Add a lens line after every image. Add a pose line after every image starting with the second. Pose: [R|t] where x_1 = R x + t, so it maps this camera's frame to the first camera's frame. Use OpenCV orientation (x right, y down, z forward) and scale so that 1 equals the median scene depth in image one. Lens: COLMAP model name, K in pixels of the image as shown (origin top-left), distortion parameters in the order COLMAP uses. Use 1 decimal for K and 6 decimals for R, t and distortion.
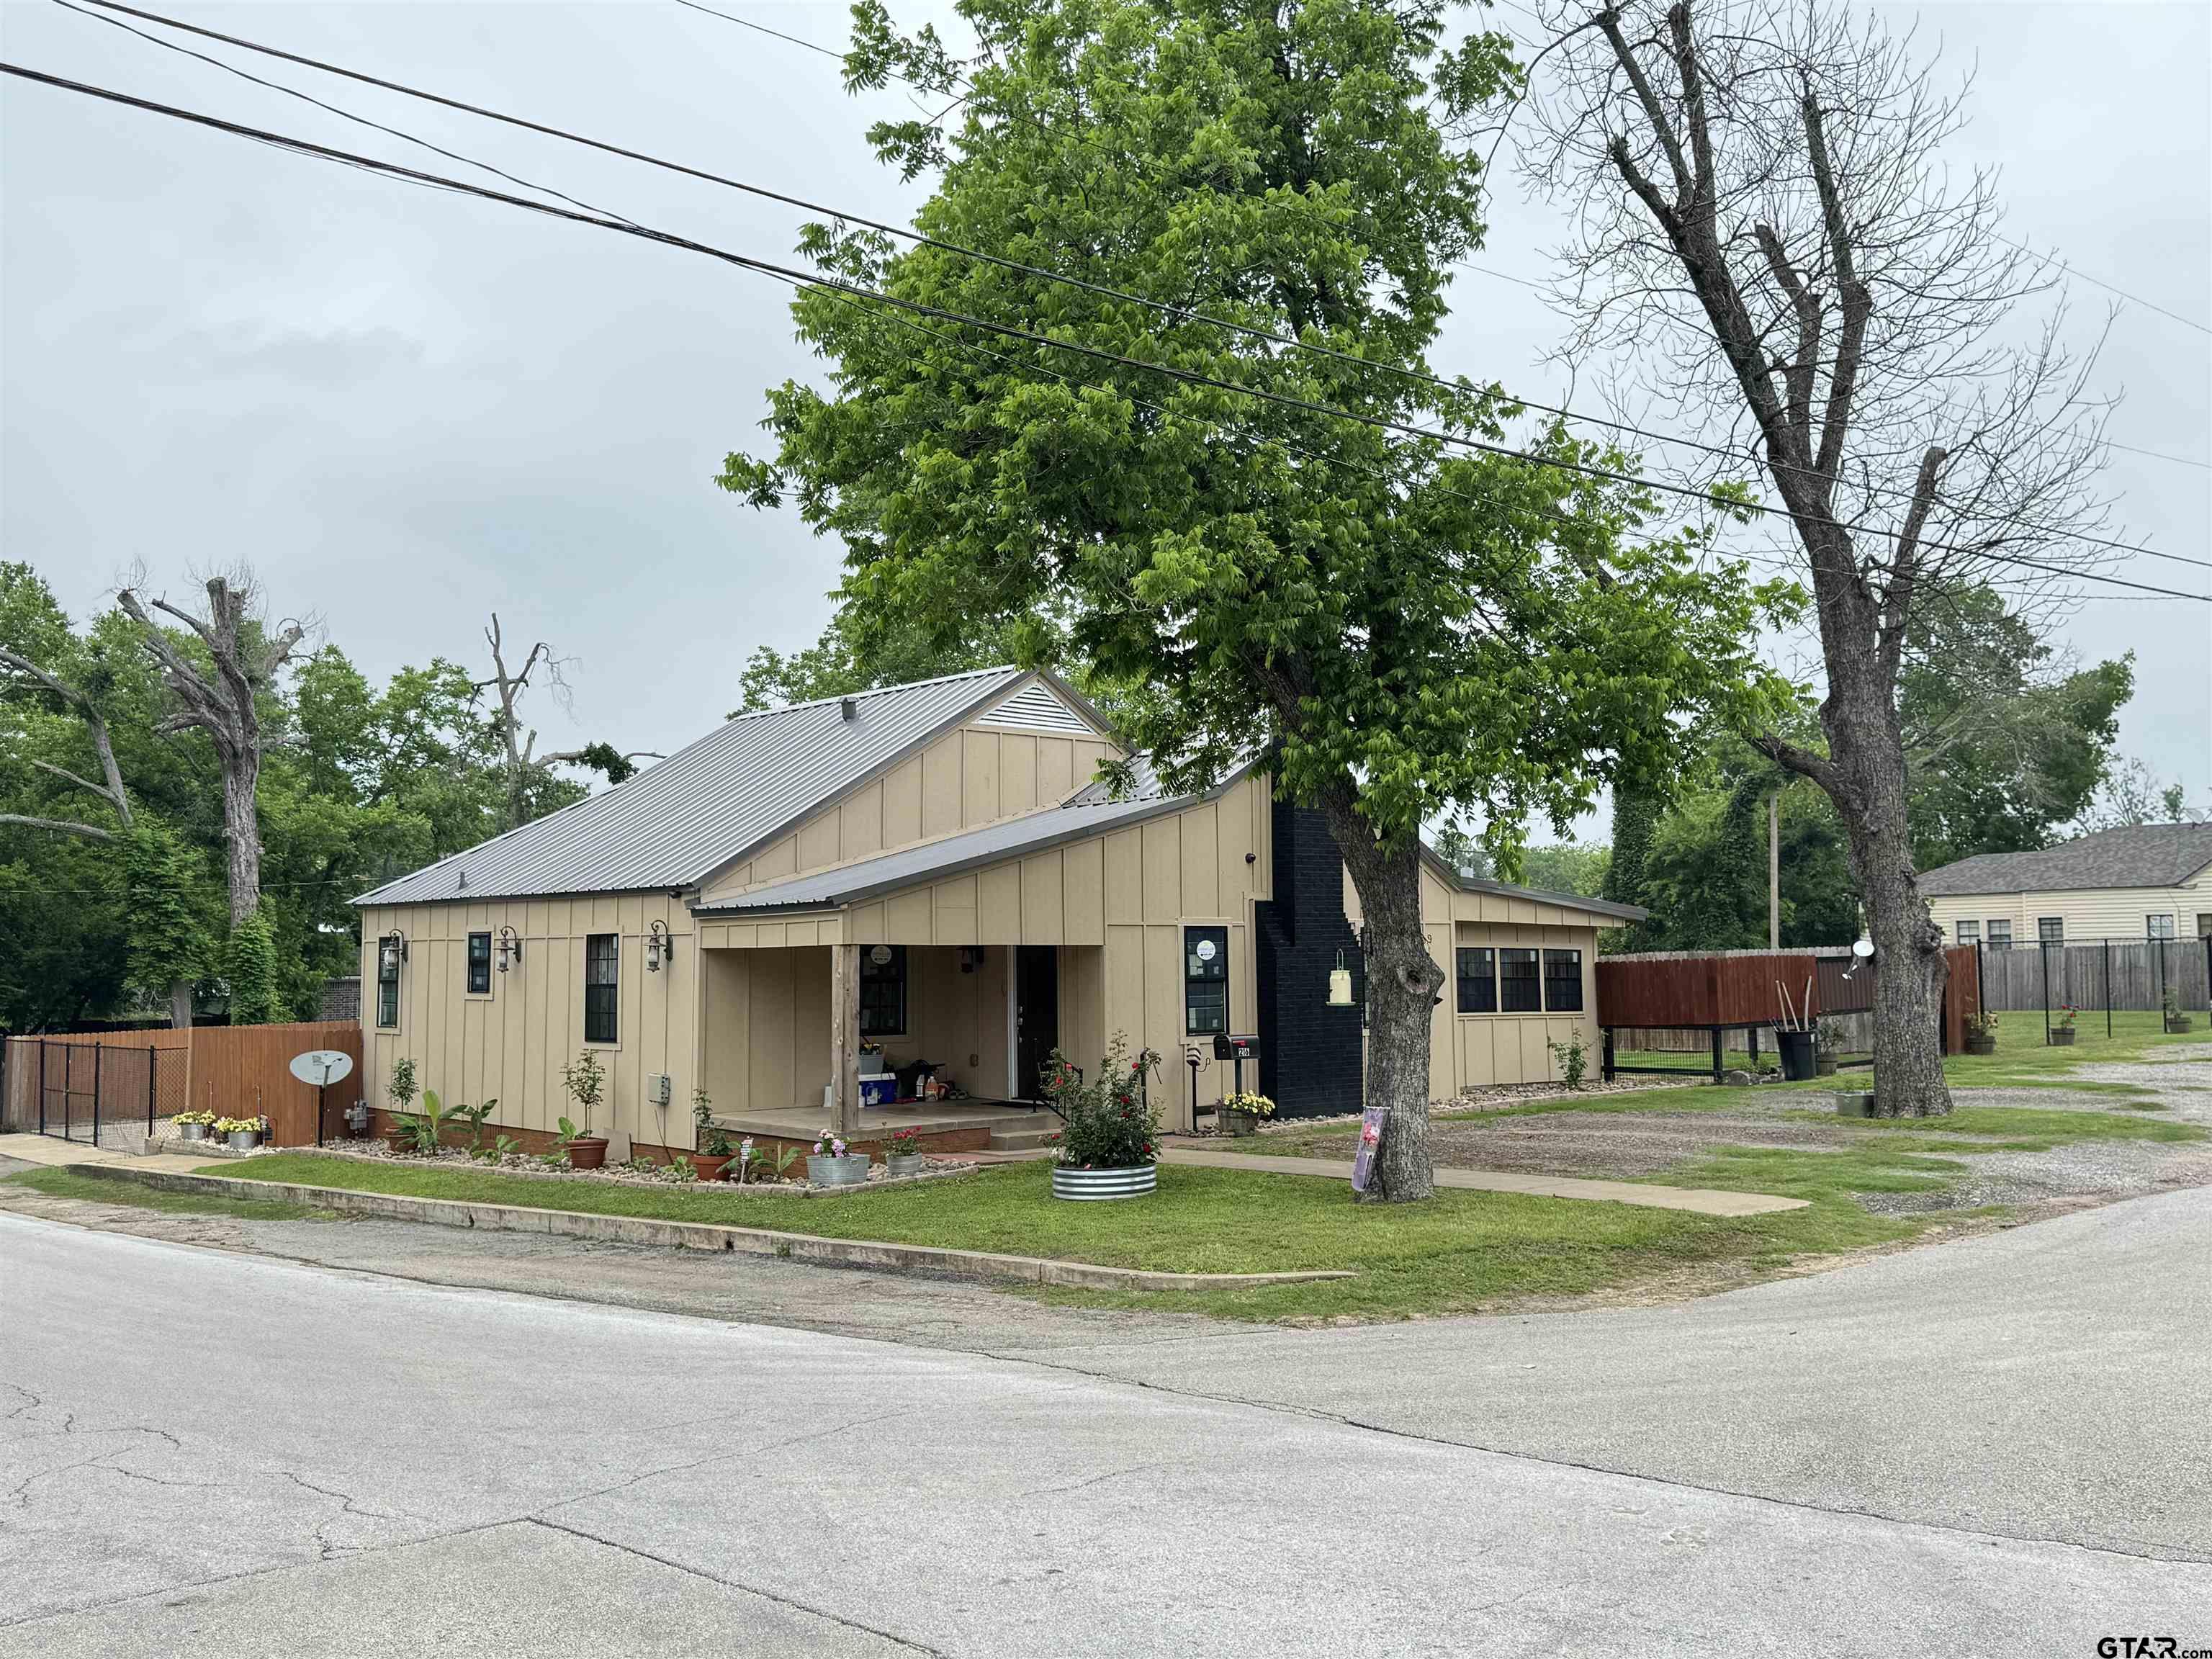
lens RADIAL K [[1975.8, 0, 1119.9], [0, 1975.8, 829.1], [0, 0, 1]] dist [0.073799, -0.082550]
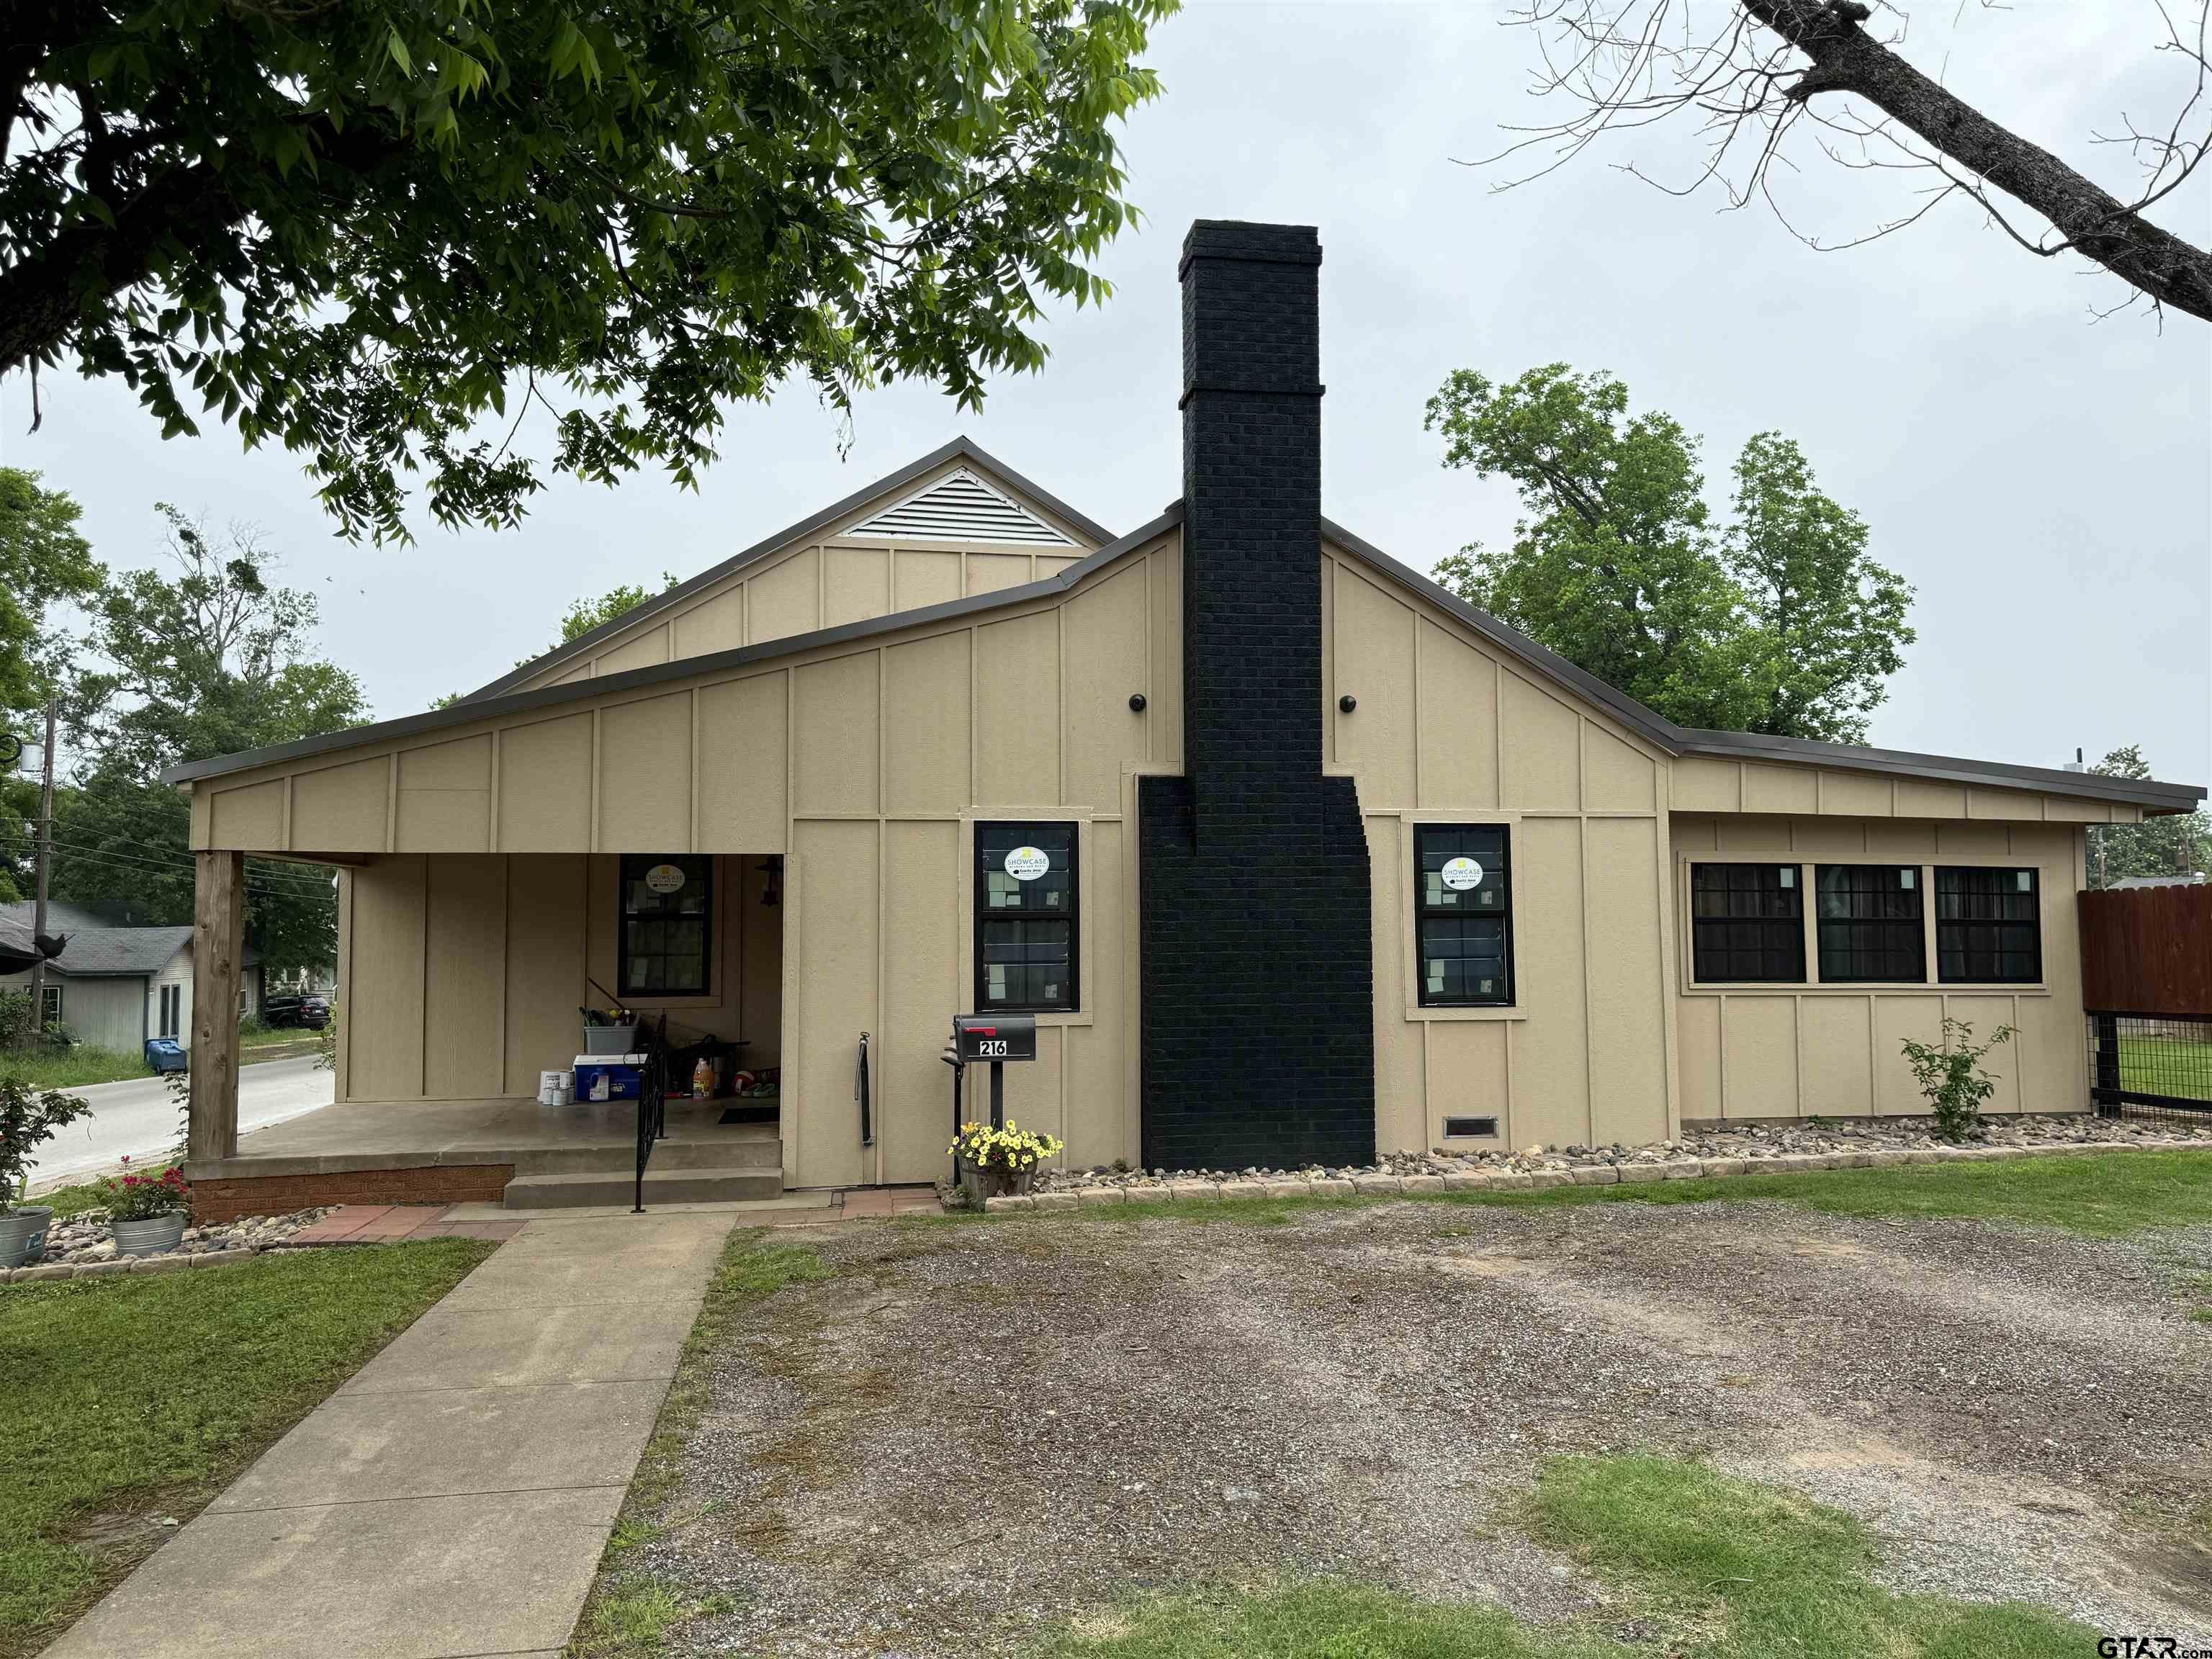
lens RADIAL K [[1560.8, 0, 1108.0], [0, 1560.8, 845.9], [0, 0, 1]] dist [0.054449, -0.051737]
pose [[0.849894, -0.022419, -0.526477, 0.256608], [0.033834, 0.999355, 0.012062, 0.044103], [0.525867, -0.028064, 0.850104, 0.541302]]
